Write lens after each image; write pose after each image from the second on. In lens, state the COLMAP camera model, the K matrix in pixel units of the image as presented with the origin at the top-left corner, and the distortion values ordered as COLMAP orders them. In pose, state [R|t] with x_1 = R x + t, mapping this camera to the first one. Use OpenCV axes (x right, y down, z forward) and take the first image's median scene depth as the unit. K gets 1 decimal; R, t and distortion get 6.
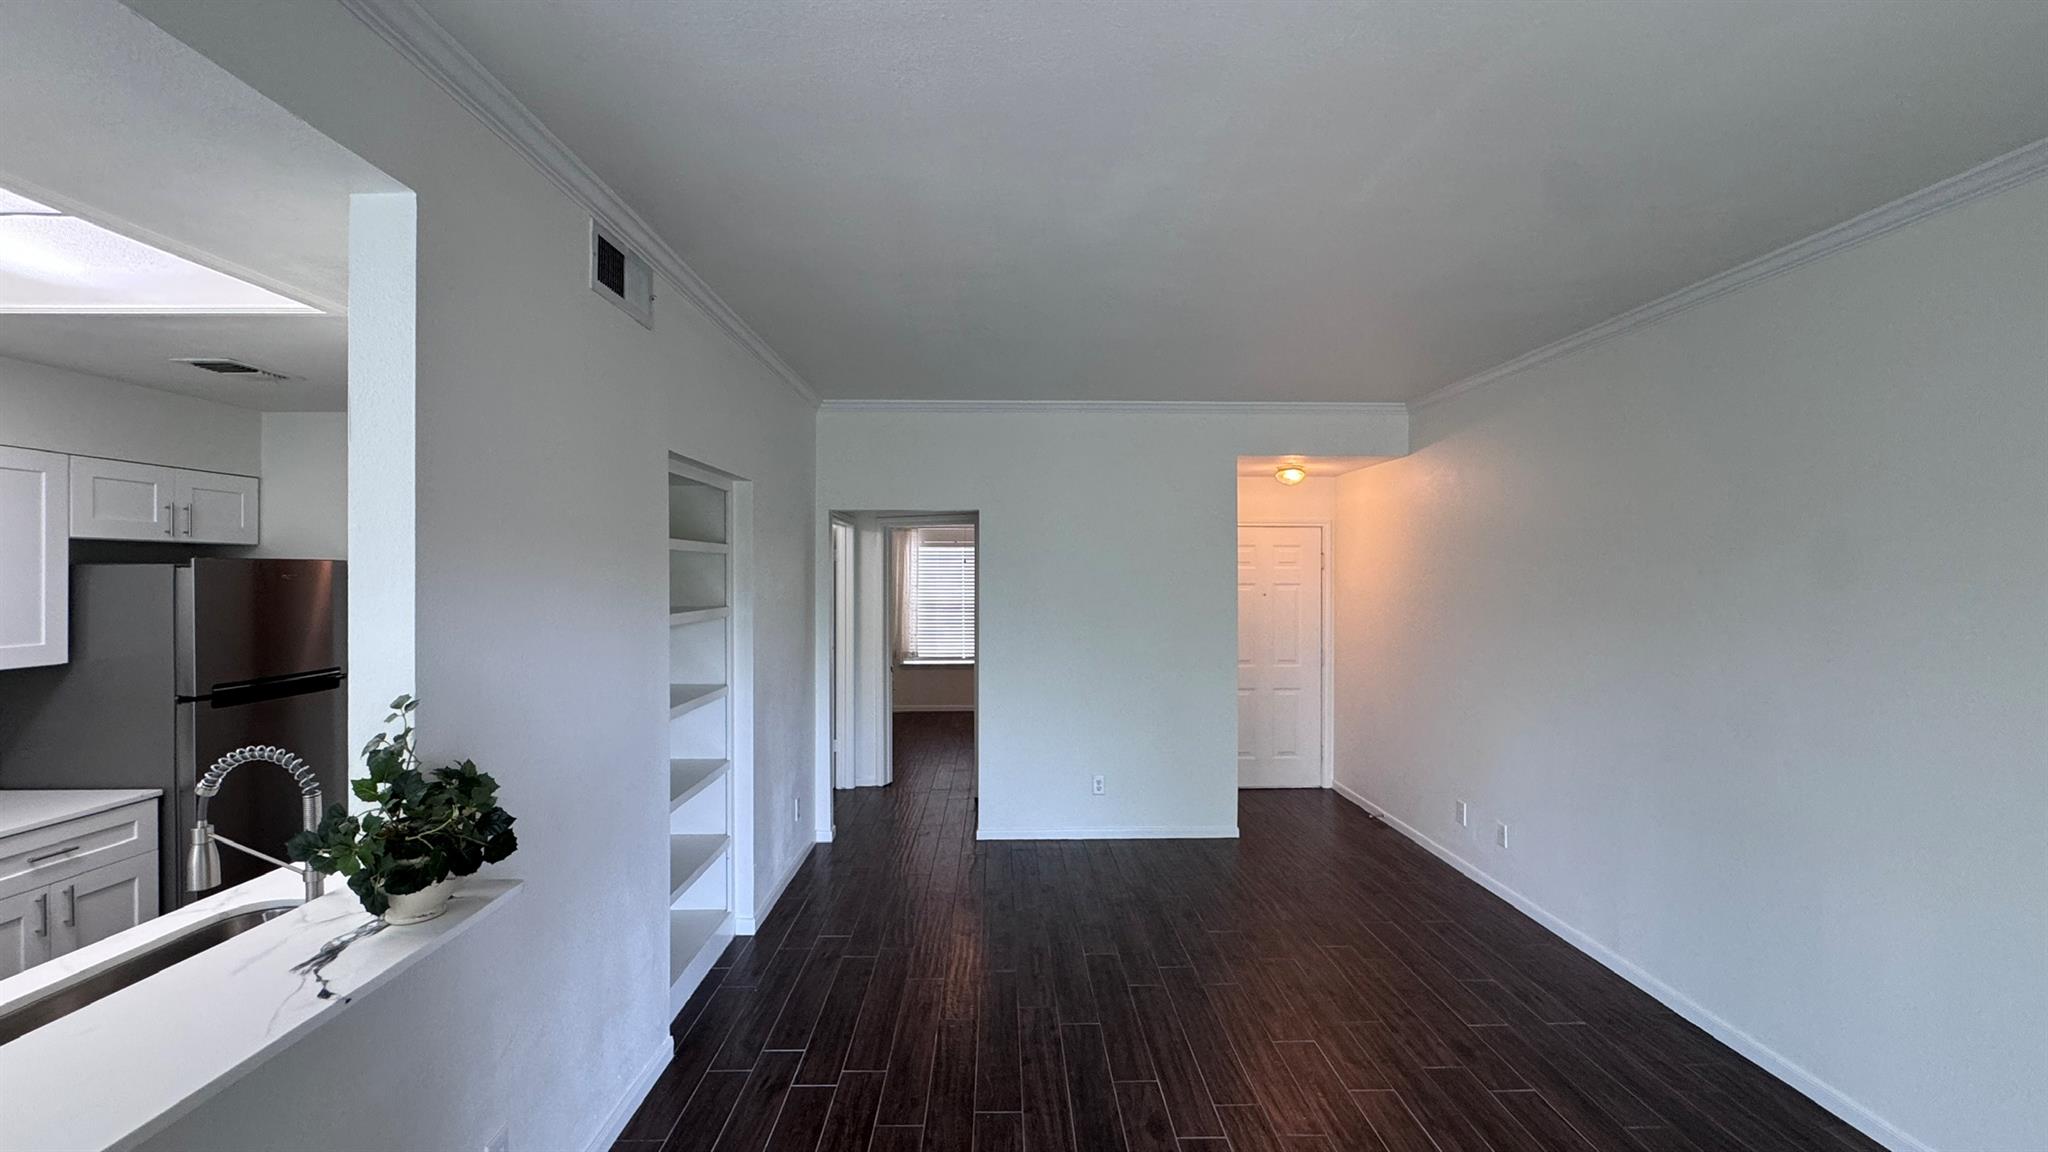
lens RADIAL K [[819.2, 0, 1018.2], [0, 819.2, 577.0], [0, 0, 1]] dist [-0.000909, 0.000422]
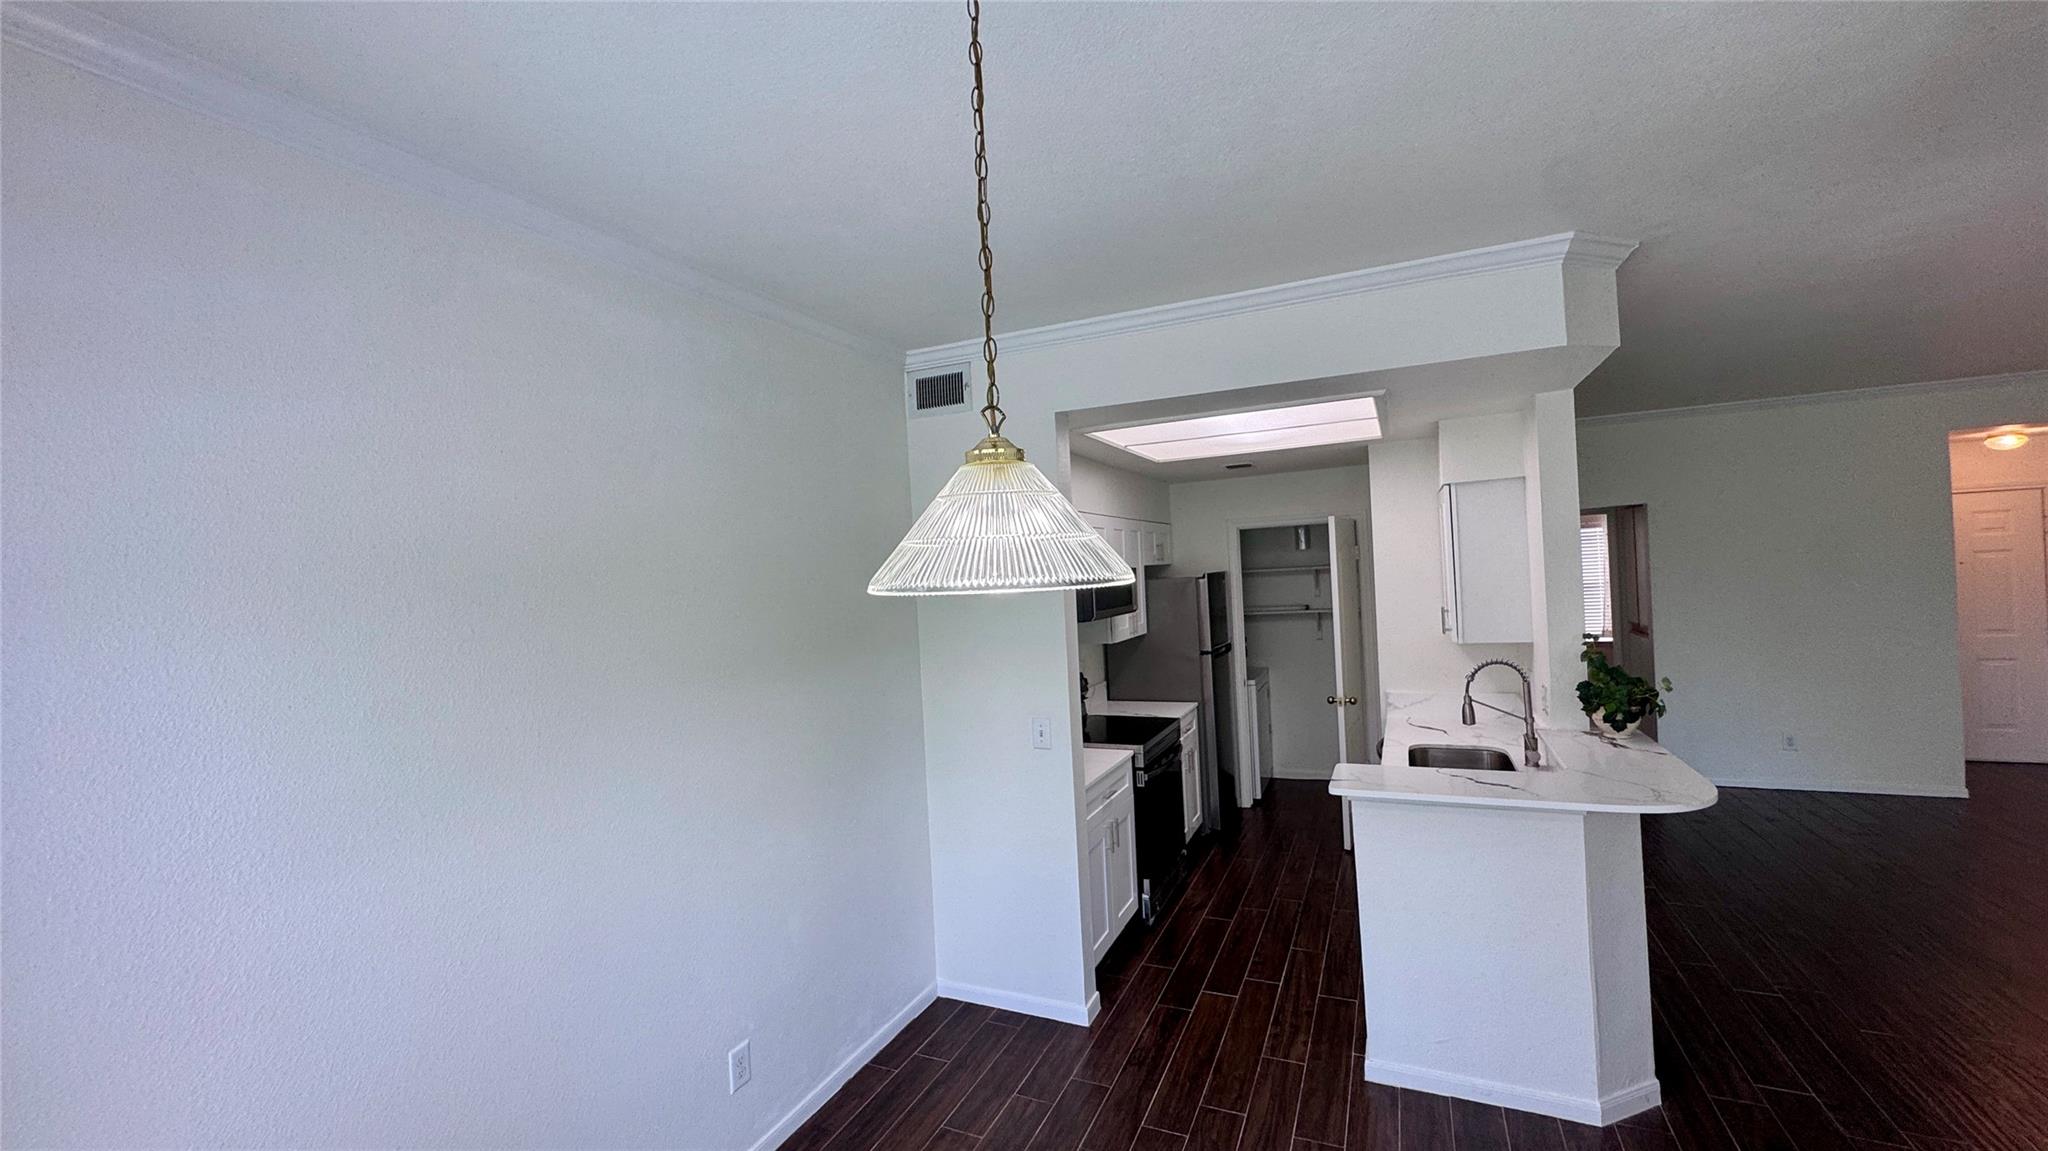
lens RADIAL K [[838.3, 0, 1014.8], [0, 838.3, 572.2], [0, 0, 1]] dist [-0.018560, -0.000200]
pose [[0.894964, -0.041557, -0.444200, -0.423677], [0.044270, 0.999010, -0.004269, -0.023735], [0.443937, -0.015844, 0.895918, -0.576045]]
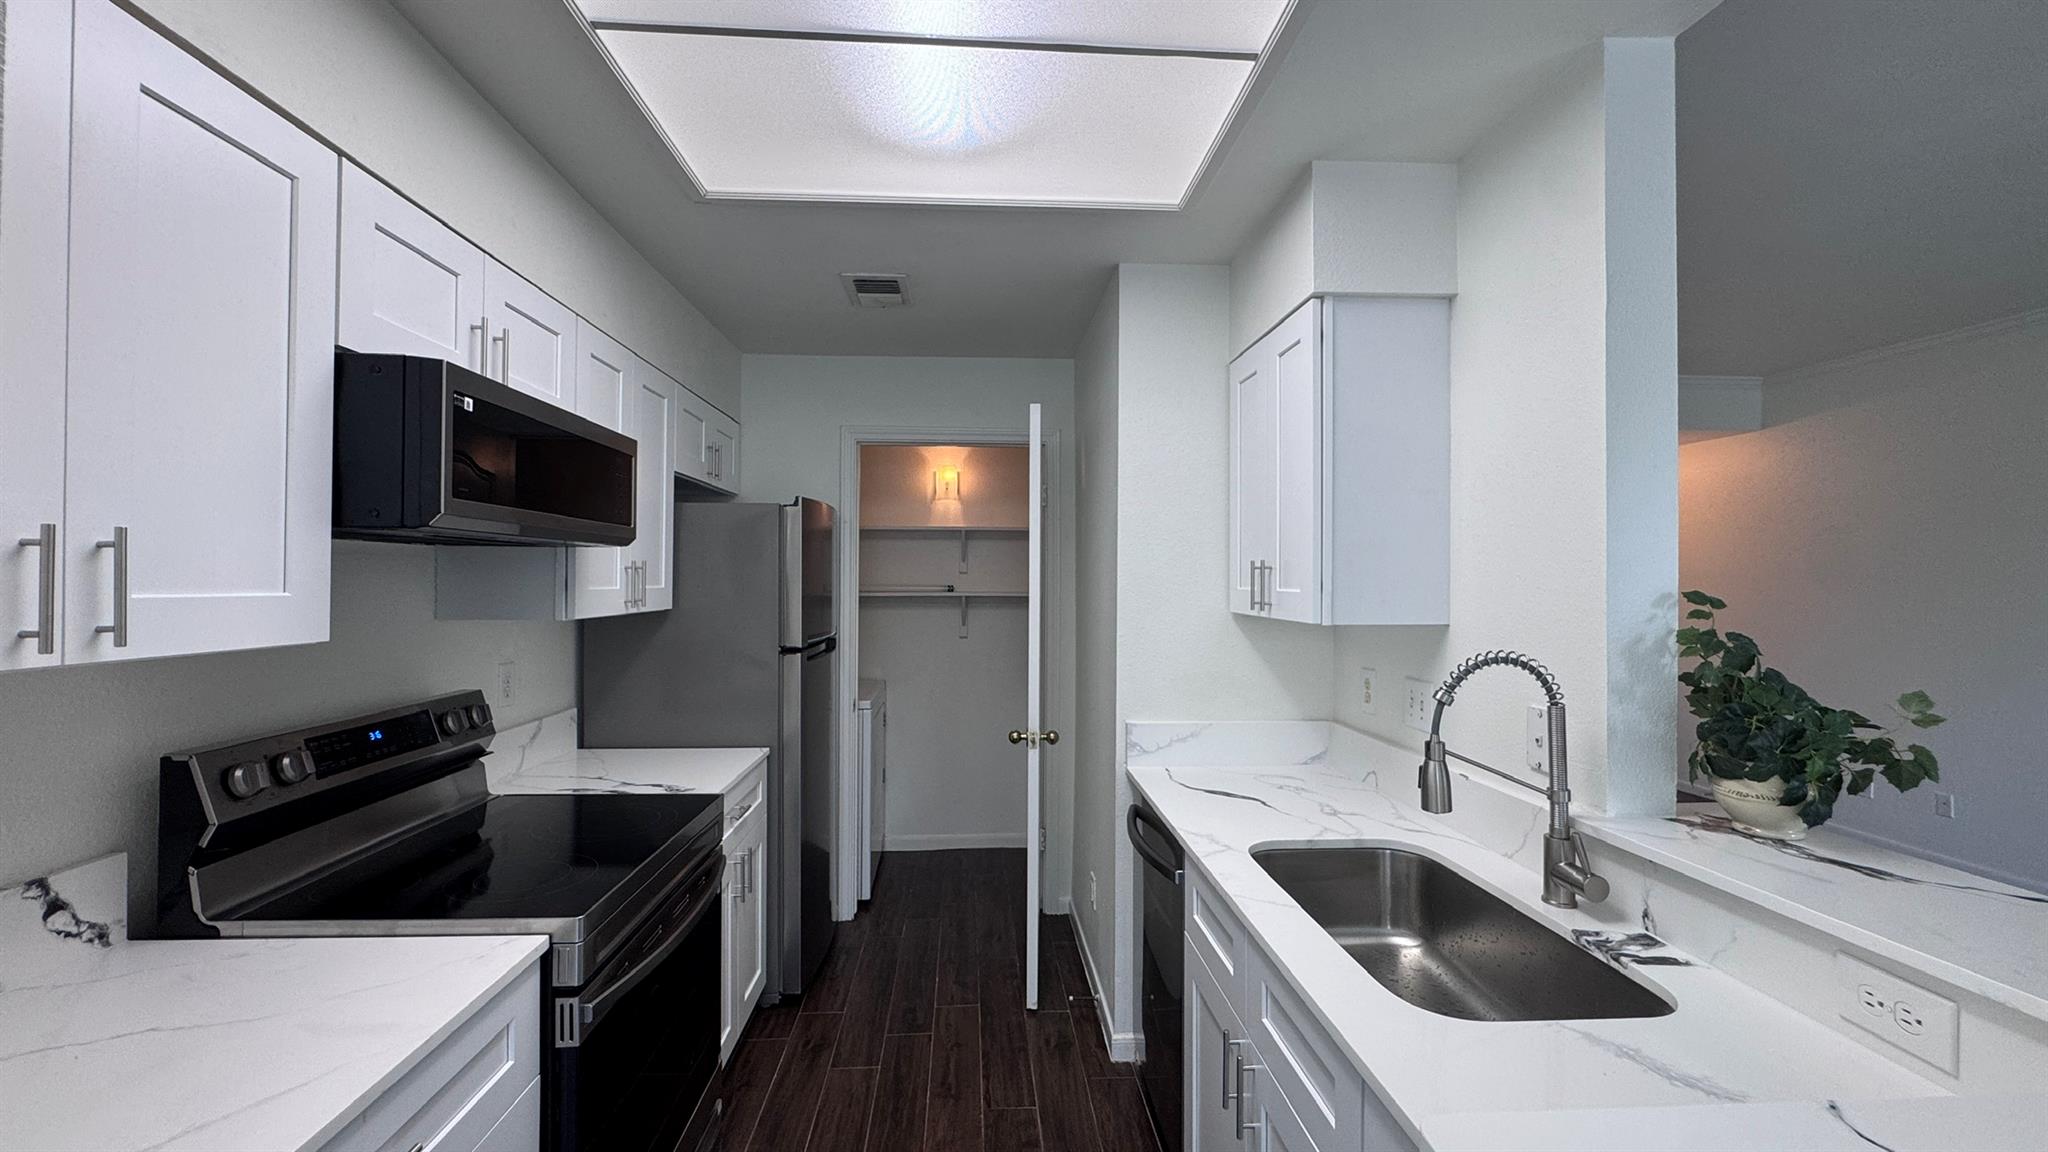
lens RADIAL K [[838.3, 0, 1014.8], [0, 838.3, 572.7], [0, 0, 1]] dist [-0.018560, -0.000200]
pose [[0.999702, 0.007362, 0.023273, -0.573231], [-0.007091, 0.999907, -0.011689, 0.051739], [-0.023357, 0.011521, 0.999661, 0.026434]]
